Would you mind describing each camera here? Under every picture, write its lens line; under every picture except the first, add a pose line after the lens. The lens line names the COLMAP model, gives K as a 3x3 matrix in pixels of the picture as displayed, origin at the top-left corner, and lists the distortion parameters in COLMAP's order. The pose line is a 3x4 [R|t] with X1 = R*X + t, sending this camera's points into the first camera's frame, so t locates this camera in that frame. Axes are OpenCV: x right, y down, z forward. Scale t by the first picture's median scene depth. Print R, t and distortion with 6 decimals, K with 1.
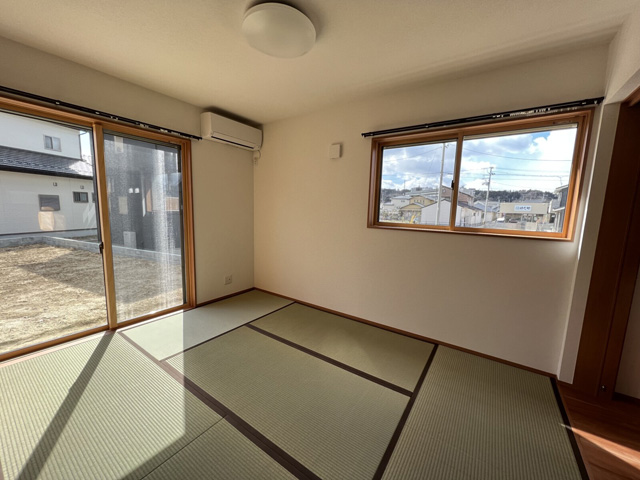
lens RADIAL K [[253.4, 0, 320.1], [0, 253.4, 239.2], [0, 0, 1]] dist [-0.002755, 0.000382]
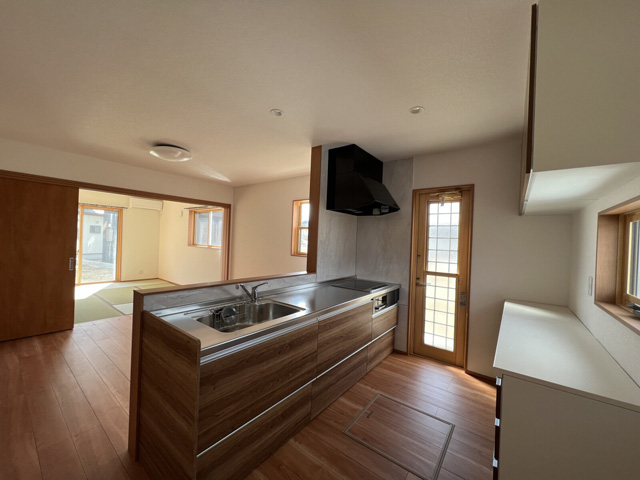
lens RADIAL K [[253.4, 0, 324.2], [0, 253.4, 240.4], [0, 0, 1]] dist [-0.002755, 0.000382]
pose [[0.999313, 0.009999, -0.035684, 1.384510], [-0.014377, 0.992101, -0.124619, 0.163101], [0.034156, 0.125046, 0.991563, -1.184512]]
